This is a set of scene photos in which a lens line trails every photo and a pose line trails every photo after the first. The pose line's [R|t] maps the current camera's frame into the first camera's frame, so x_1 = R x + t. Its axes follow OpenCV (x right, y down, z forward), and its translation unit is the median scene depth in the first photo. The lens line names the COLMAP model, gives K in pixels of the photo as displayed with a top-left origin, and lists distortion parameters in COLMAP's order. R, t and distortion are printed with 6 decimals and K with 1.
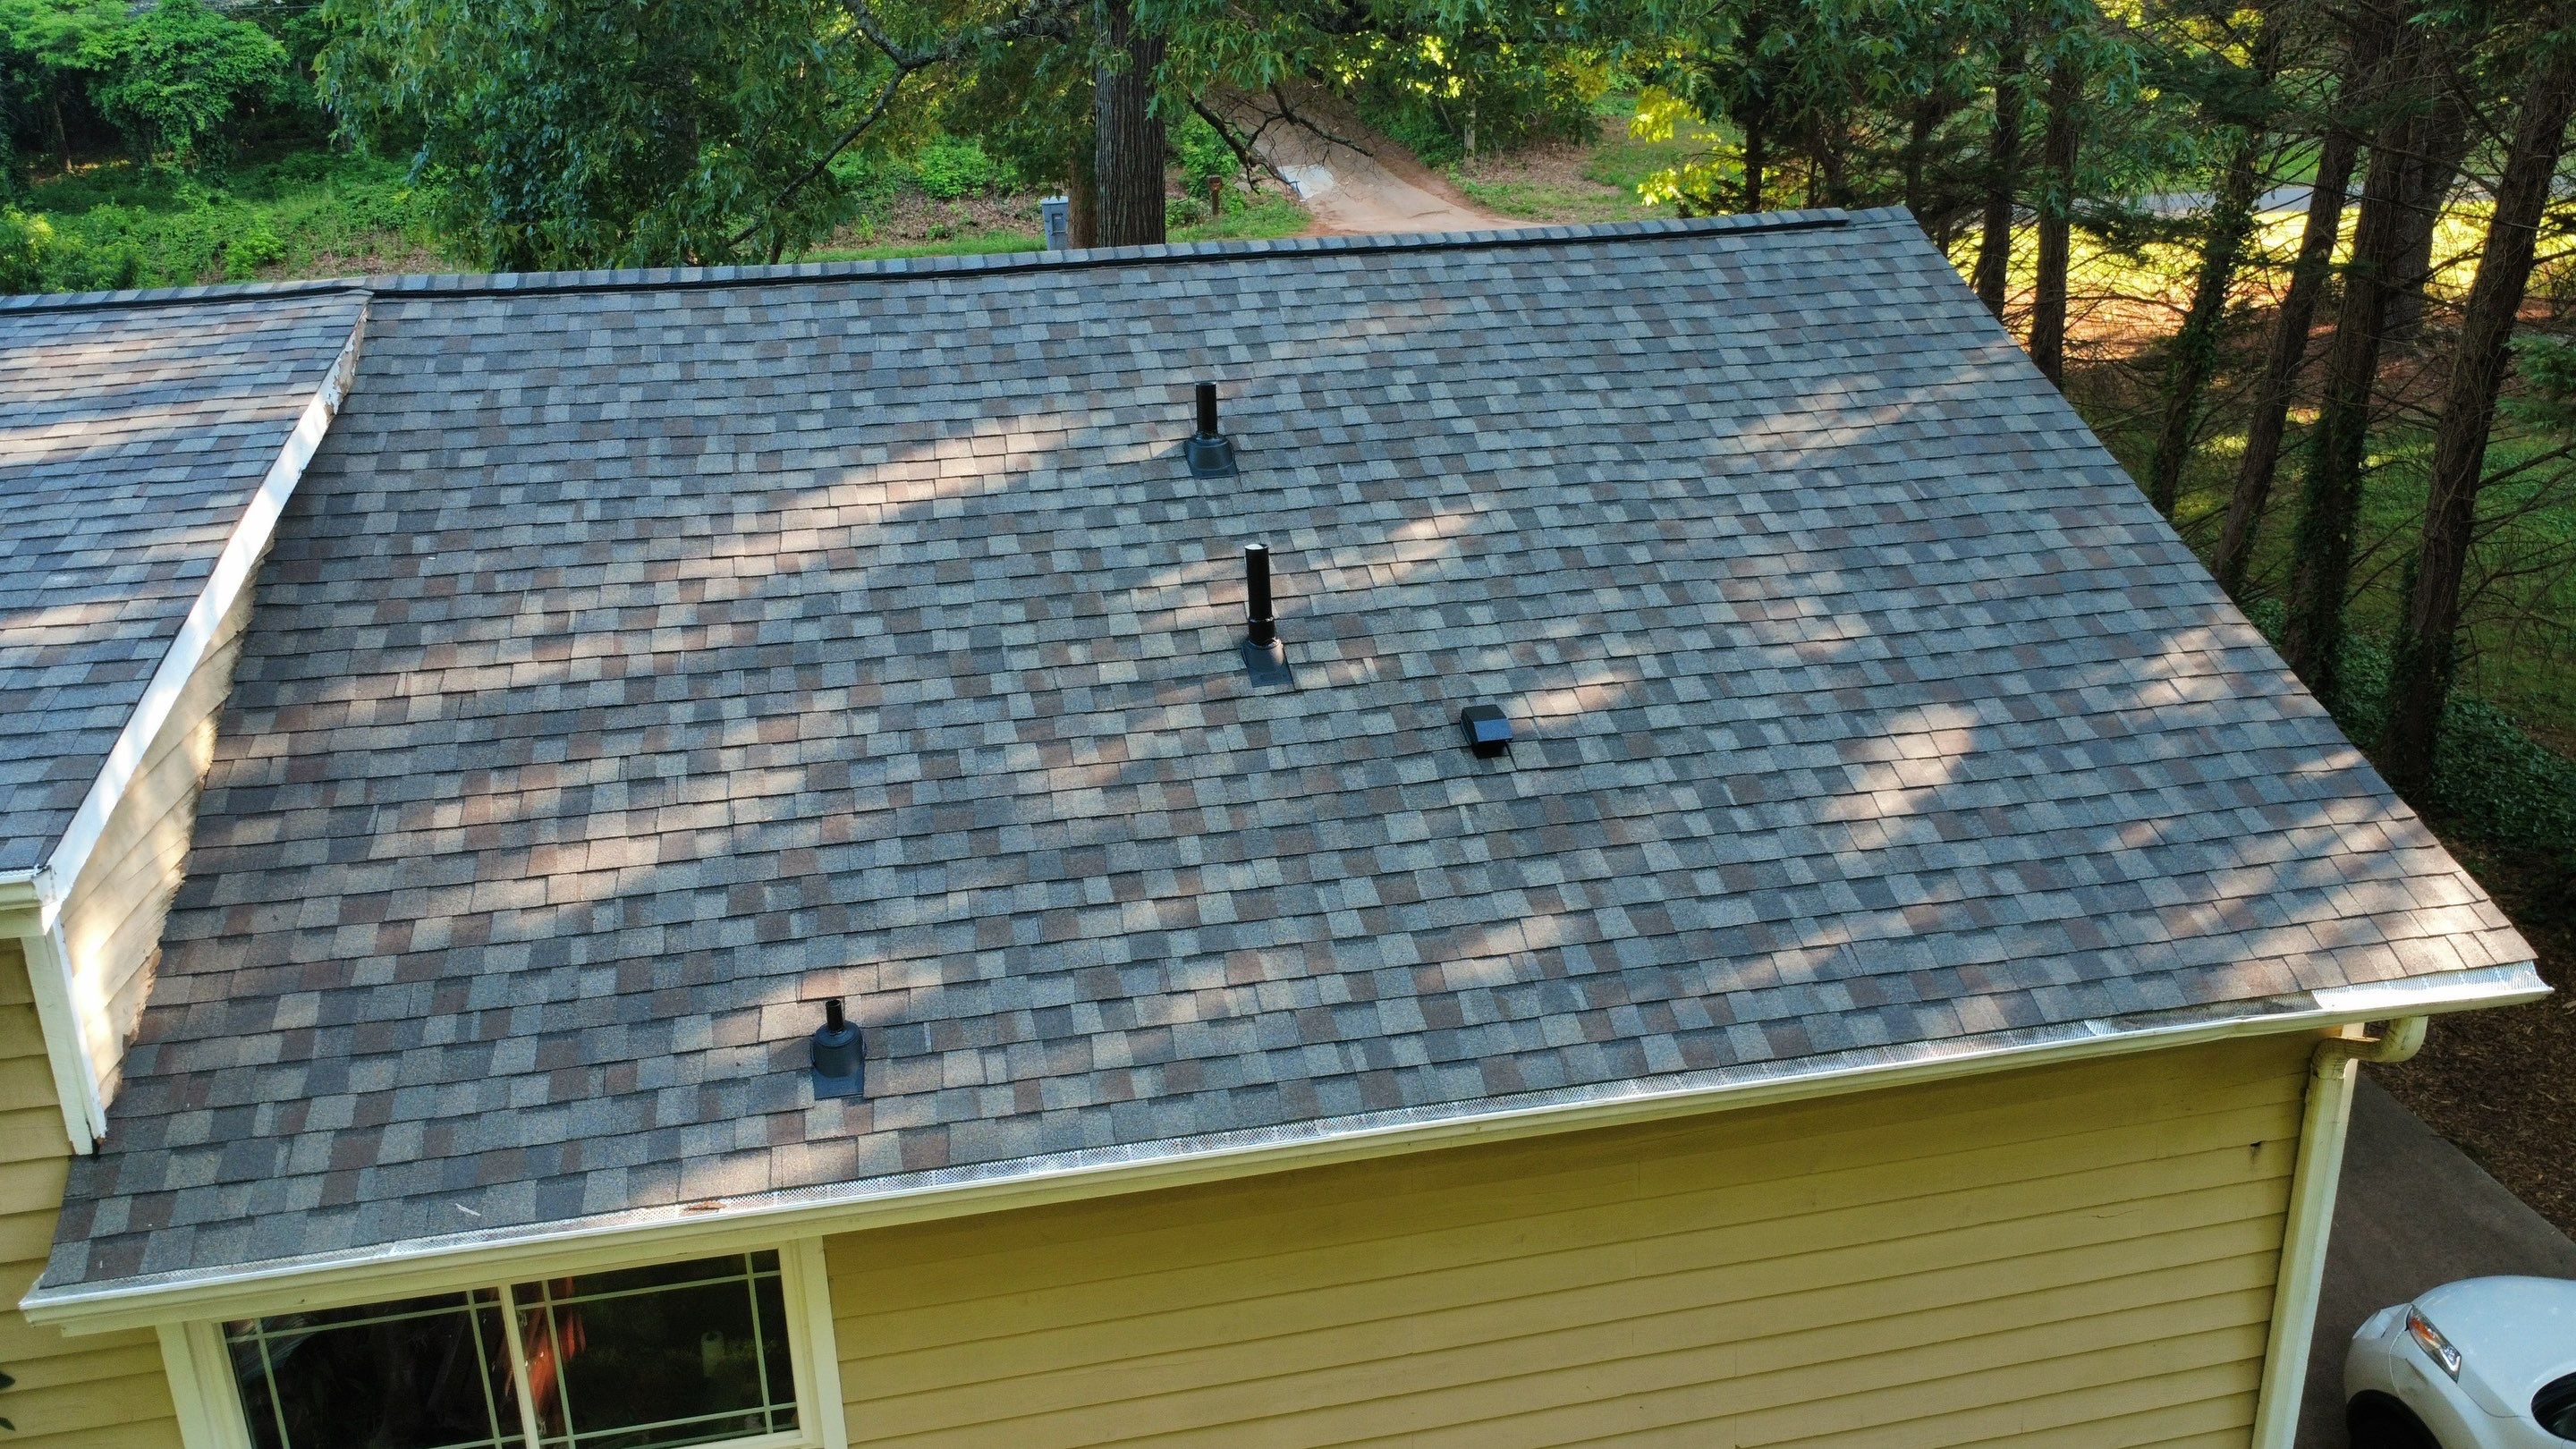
lens RADIAL K [[1936.9, 0, 1288.5], [0, 1936.9, 712.8], [0, 0, 1]] dist [-0.000746, -0.001666]
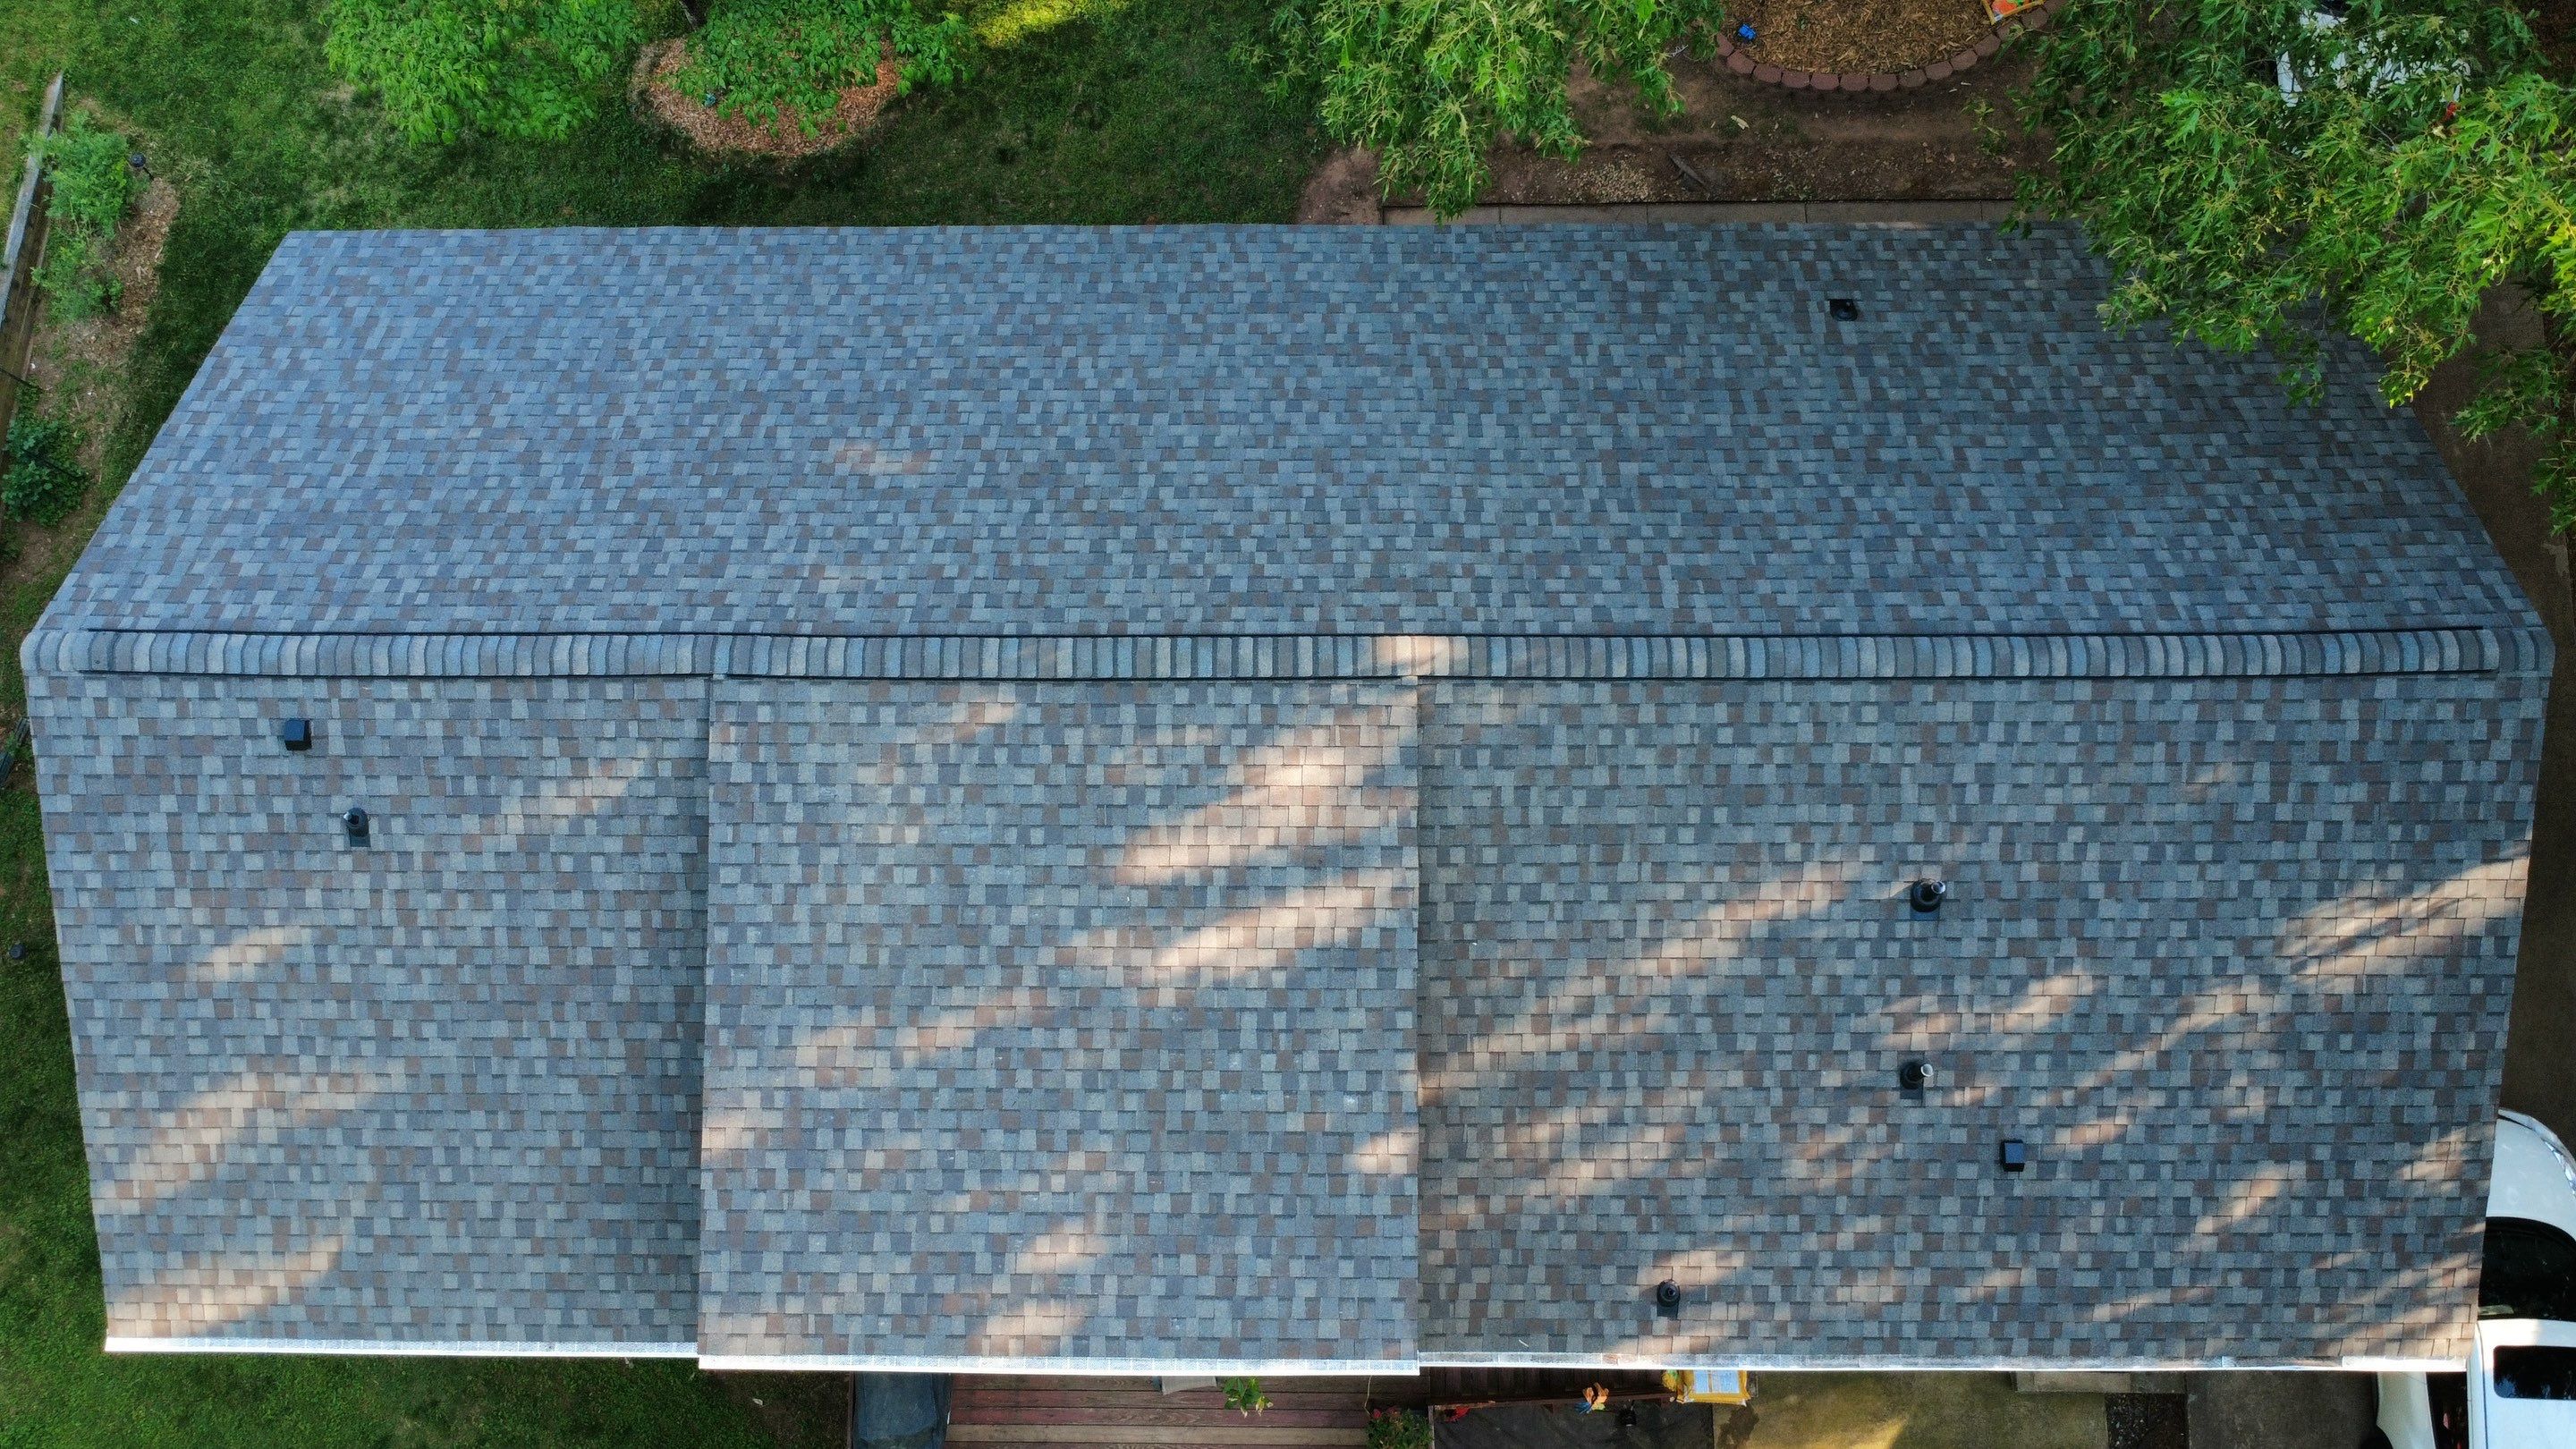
lens RADIAL K [[1936.9, 0, 1289.5], [0, 1936.9, 728.6], [0, 0, 1]] dist [-0.000746, -0.001666]
pose [[0.974518, 0.216783, -0.057619, -0.608238], [-0.071254, 0.542744, 0.836870, -1.870724], [0.212691, -0.811440, 0.544360, 0.154496]]
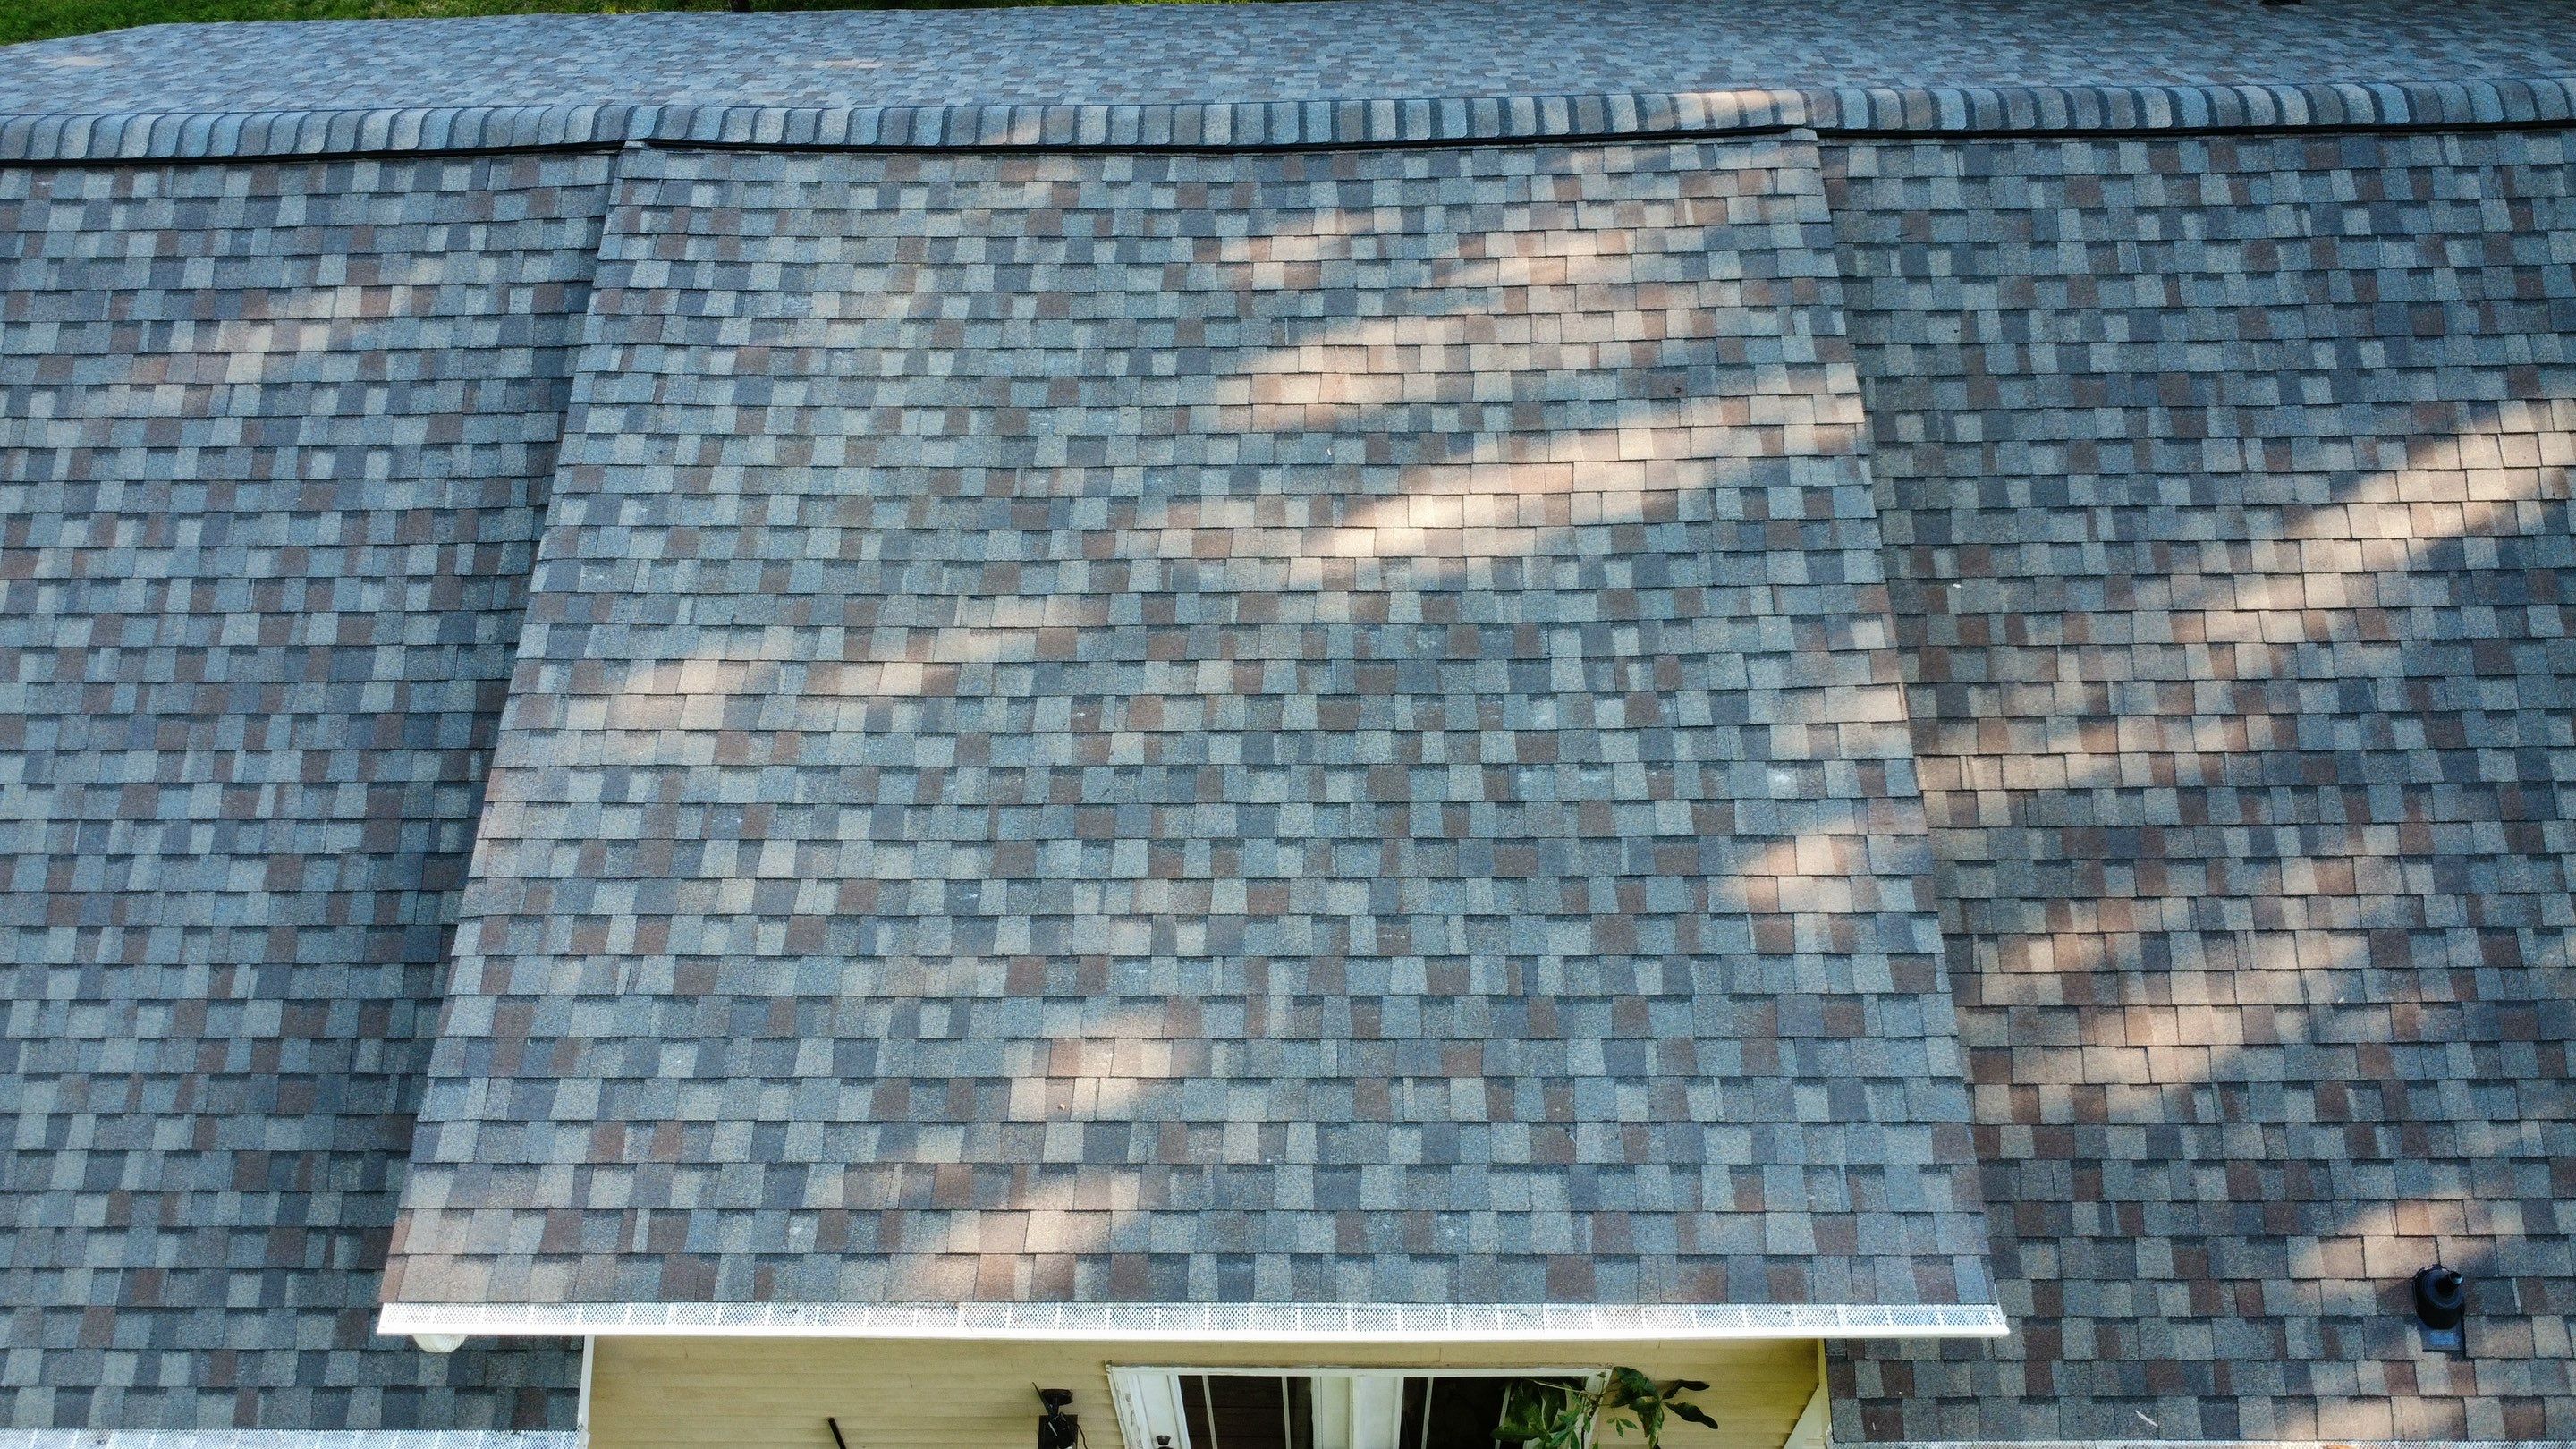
lens RADIAL K [[1936.9, 0, 1285.9], [0, 1936.9, 721.6], [0, 0, 1]] dist [-0.000746, -0.001666]
pose [[0.973658, 0.174597, -0.146651, -0.682924], [-0.066340, 0.832257, 0.550406, -0.598550], [0.218150, -0.526178, 0.821917, 0.087913]]
